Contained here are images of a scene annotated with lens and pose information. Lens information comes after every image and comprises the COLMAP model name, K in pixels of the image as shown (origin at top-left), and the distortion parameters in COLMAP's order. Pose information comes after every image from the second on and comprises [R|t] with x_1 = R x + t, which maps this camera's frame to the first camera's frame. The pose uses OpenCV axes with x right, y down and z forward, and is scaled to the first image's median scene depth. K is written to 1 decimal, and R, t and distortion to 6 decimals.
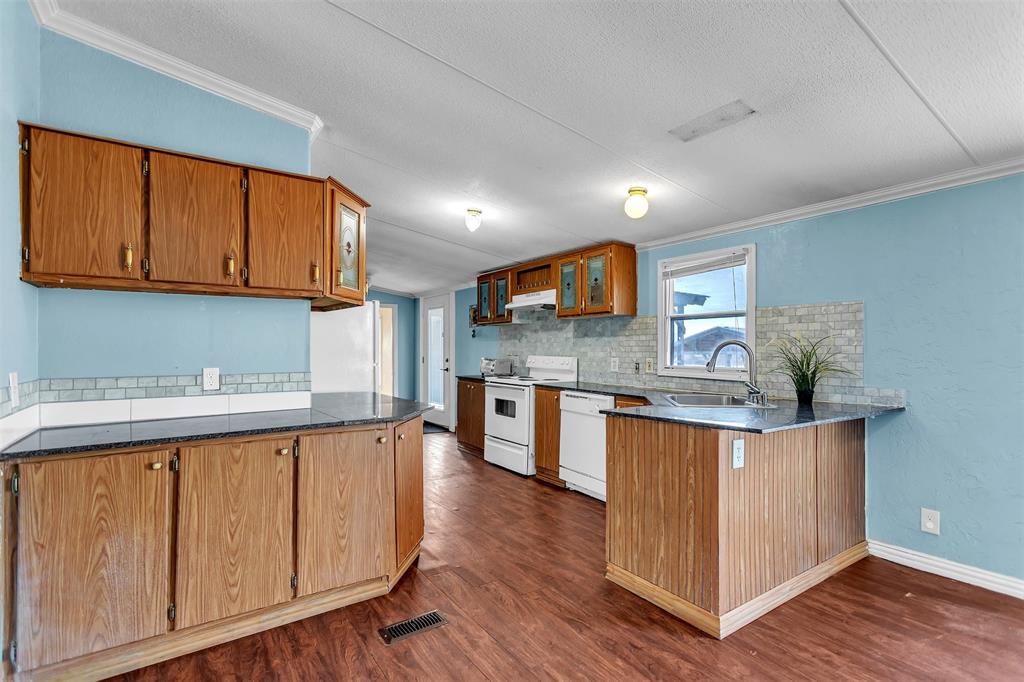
lens RADIAL K [[495.9, 0, 513.4], [0, 495.9, 343.0], [0, 0, 1]] dist [0.000201, 0.000487]
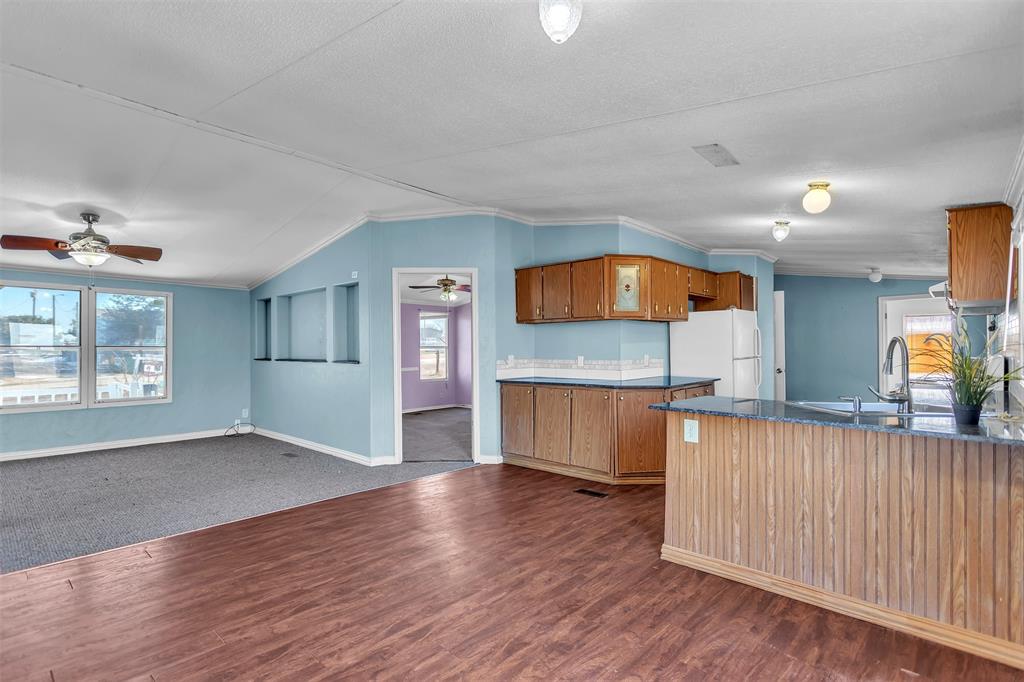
lens RADIAL K [[495.9, 0, 493.6], [0, 495.9, 345.4], [0, 0, 1]] dist [0.000201, 0.000487]
pose [[0.196904, -0.003828, -0.980415, 0.850639], [0.015821, 0.999875, -0.000727, 0.000064], [0.980295, -0.015368, 0.196940, 0.143296]]
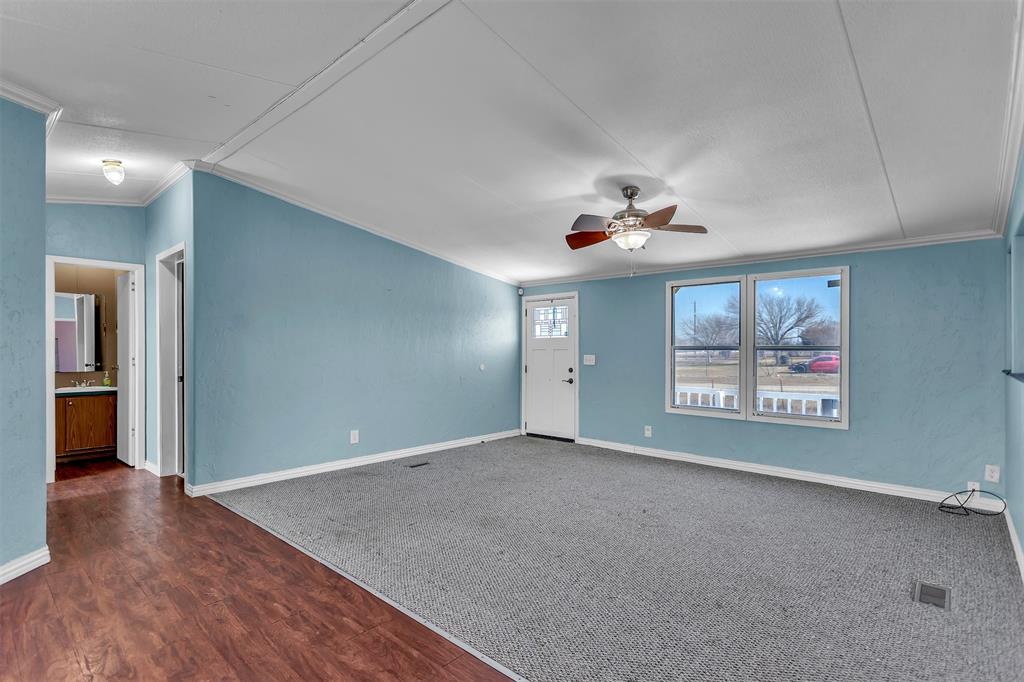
lens RADIAL K [[495.9, 0, 501.7], [0, 495.9, 349.0], [0, 0, 1]] dist [0.000201, 0.000487]
pose [[-0.977340, 0.001740, -0.211669, 0.006352], [0.005056, 0.999873, -0.015124, 0.005152], [0.211616, -0.015851, -0.977224, 0.336244]]
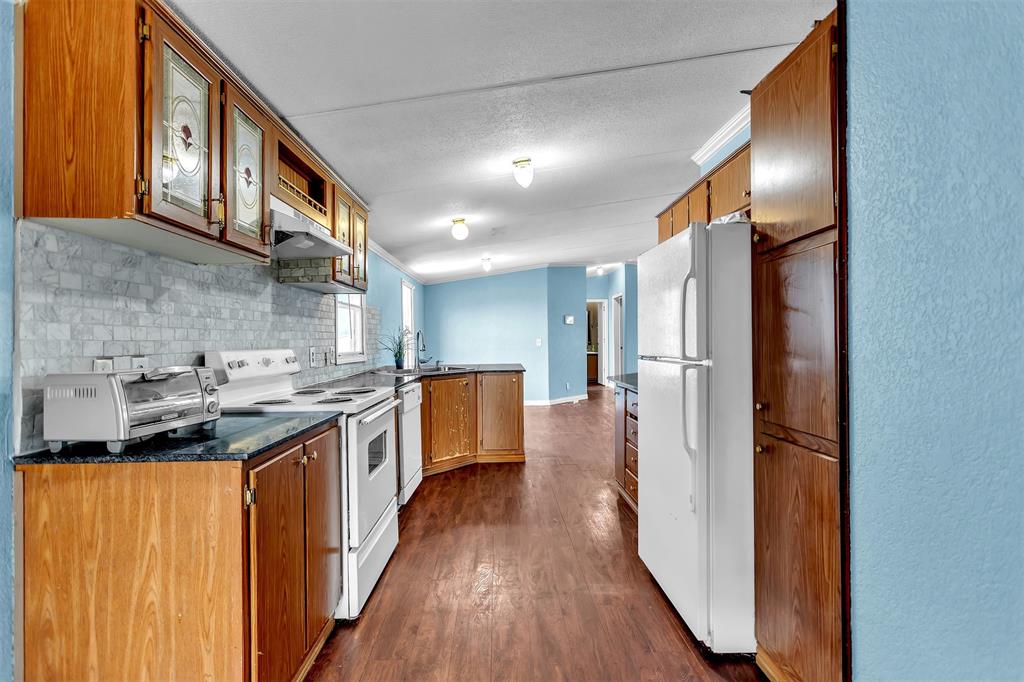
lens RADIAL K [[495.9, 0, 505.2], [0, 495.9, 336.4], [0, 0, 1]] dist [0.000201, 0.000487]
pose [[-0.829289, 0.008370, 0.558758, -0.489435], [0.000703, 0.999903, -0.013935, 0.027135], [-0.558820, -0.011163, -0.829214, 1.637227]]
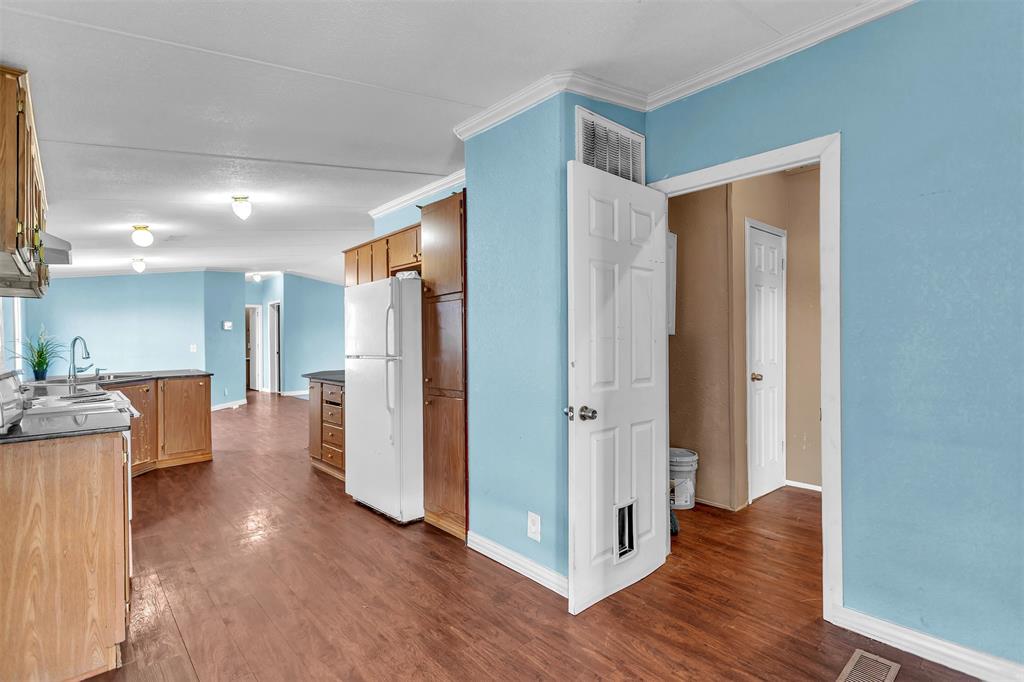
lens RADIAL K [[495.9, 0, 513.4], [0, 495.9, 338.4], [0, 0, 1]] dist [0.000201, 0.000487]
pose [[-0.991752, 0.010852, -0.127710, -0.467619], [0.012781, 0.999816, -0.014290, 0.028151], [0.127531, -0.015805, -0.991709, 1.984551]]
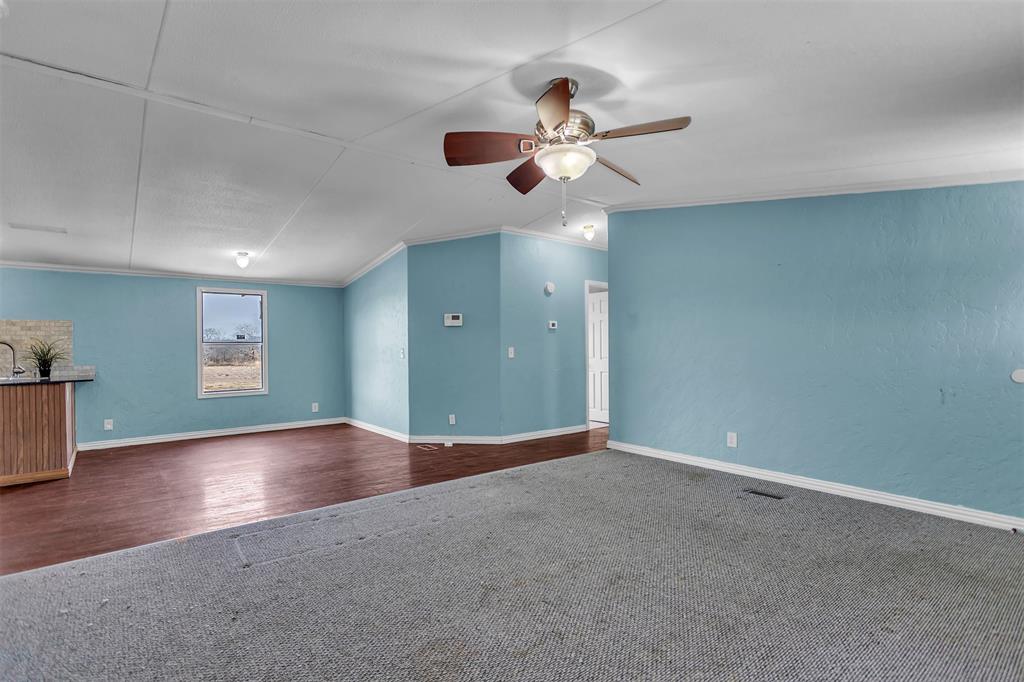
lens RADIAL K [[495.9, 0, 510.1], [0, 495.9, 348.9], [0, 0, 1]] dist [0.000201, 0.000487]
pose [[-0.075061, -0.005584, 0.997163, -0.980215], [-0.007606, 0.999958, 0.005028, 0.000186], [-0.997150, -0.007207, -0.075100, -0.399380]]
